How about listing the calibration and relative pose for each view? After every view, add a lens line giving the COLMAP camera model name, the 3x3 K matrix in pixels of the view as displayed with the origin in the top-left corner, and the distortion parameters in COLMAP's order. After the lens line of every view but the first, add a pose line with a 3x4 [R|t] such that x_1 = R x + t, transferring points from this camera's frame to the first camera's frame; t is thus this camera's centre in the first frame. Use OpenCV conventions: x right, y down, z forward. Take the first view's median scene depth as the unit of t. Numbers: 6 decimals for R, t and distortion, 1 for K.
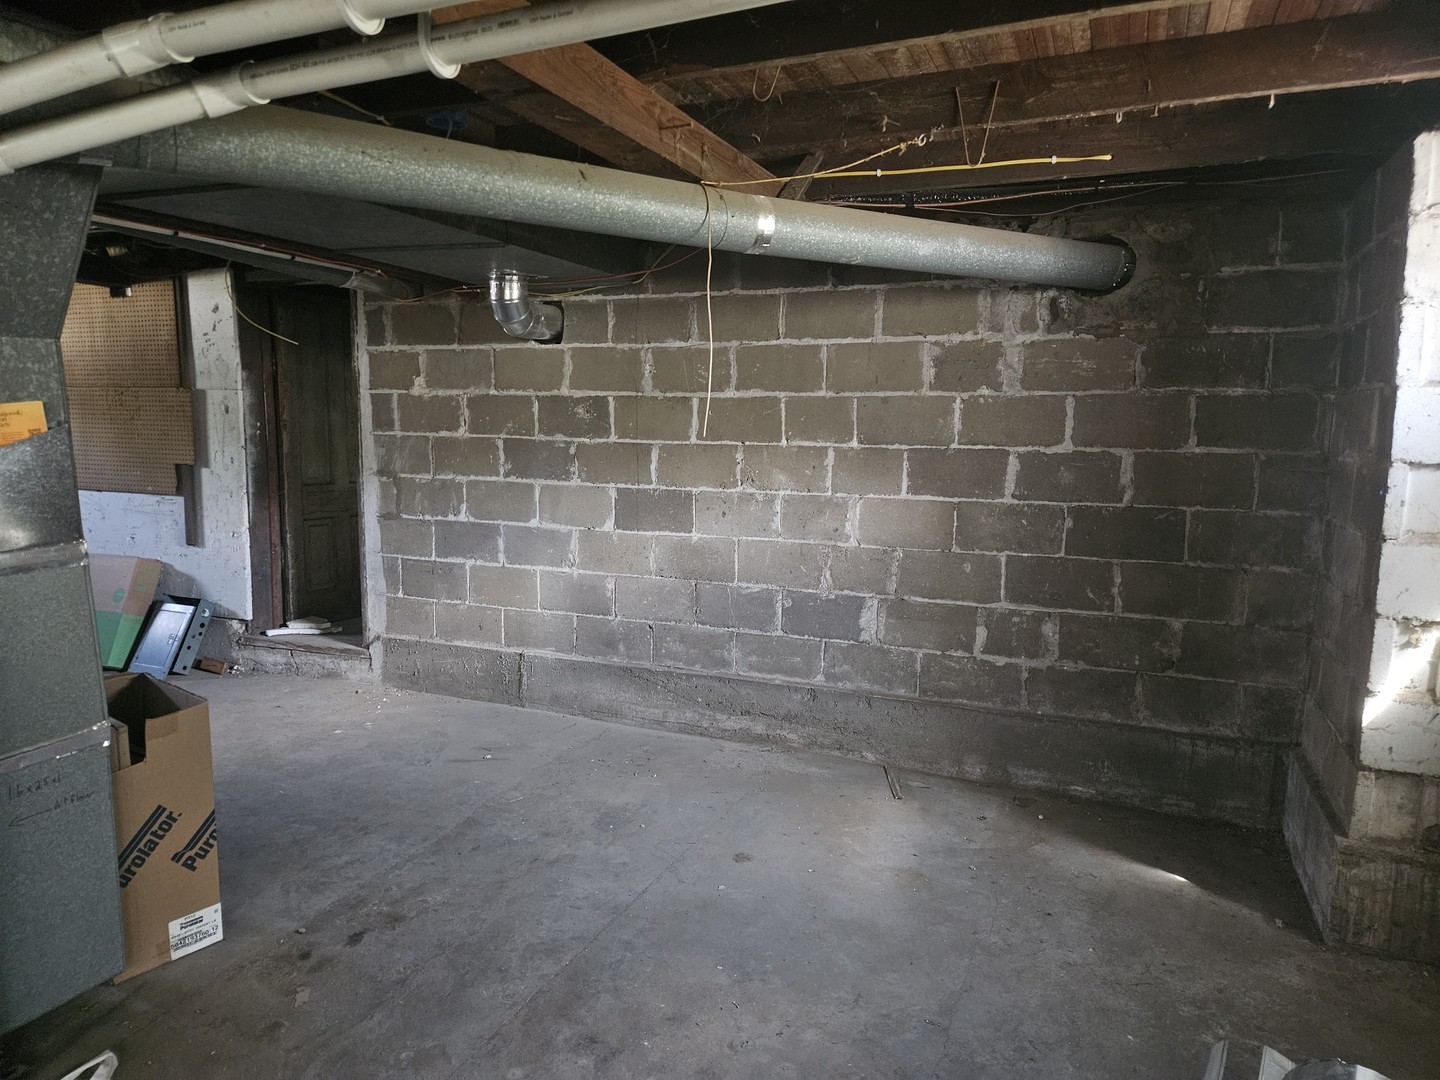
lens RADIAL K [[981.6, 0, 729.9], [0, 981.6, 539.7], [0, 0, 1]] dist [0.042633, -0.029841]
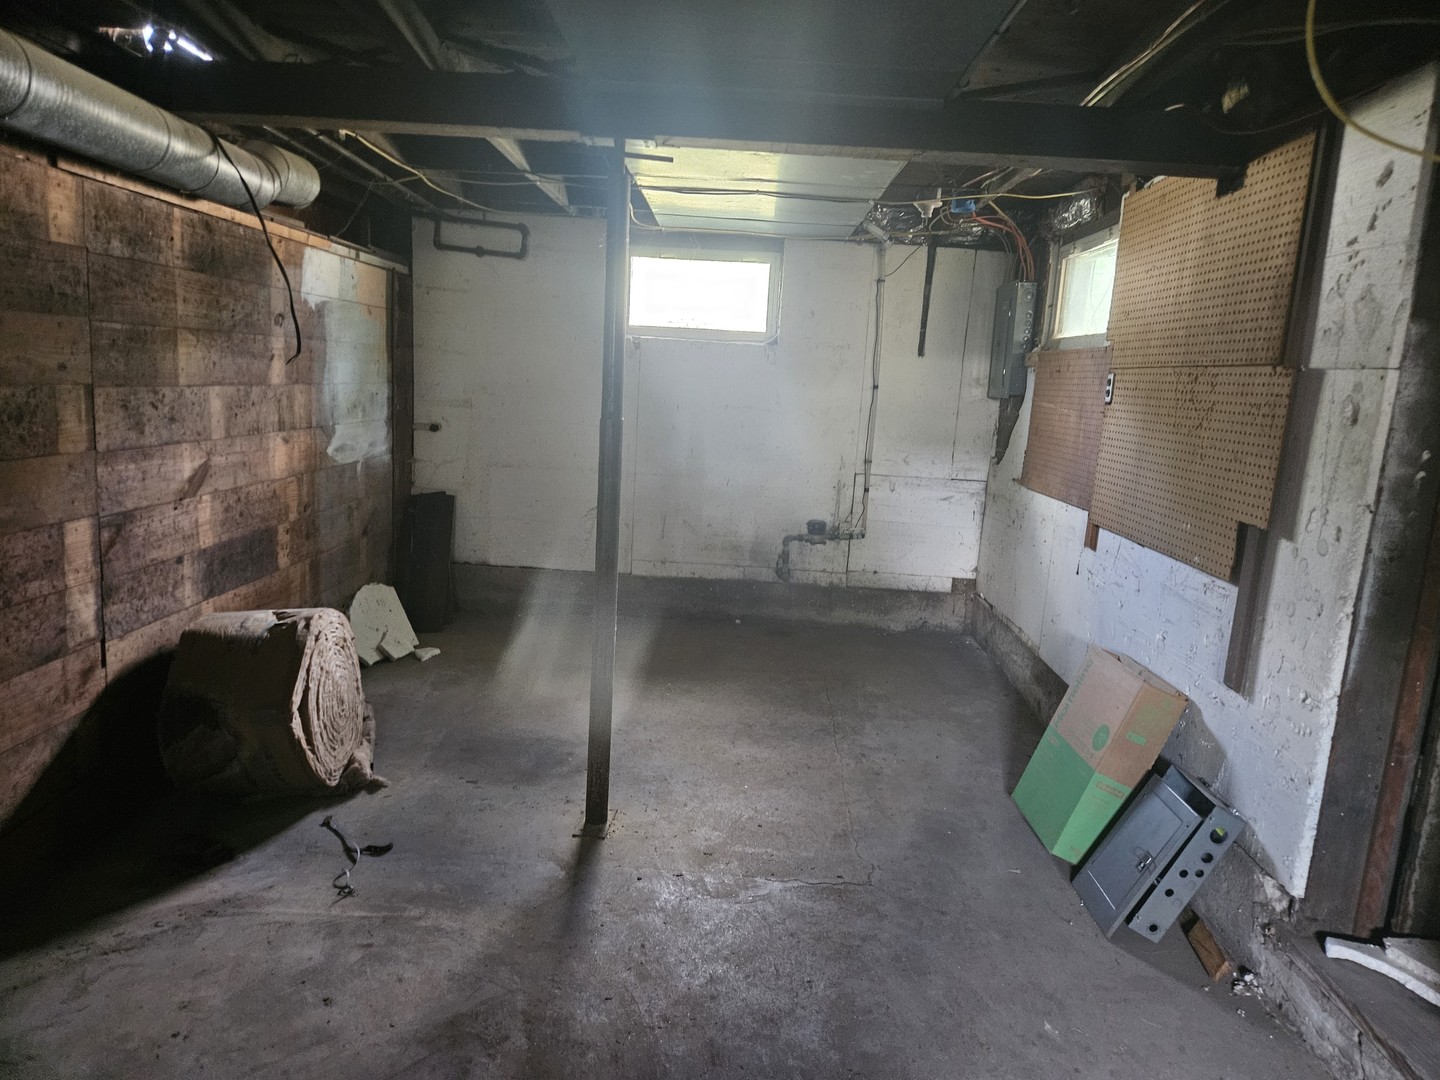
lens RADIAL K [[981.6, 0, 731.2], [0, 981.6, 553.3], [0, 0, 1]] dist [0.042633, -0.029841]
pose [[0.377831, 0.175465, -0.909096, -0.230127], [-0.162728, 0.979179, 0.121360, -0.089599], [0.911462, 0.102081, 0.398517, 0.648399]]
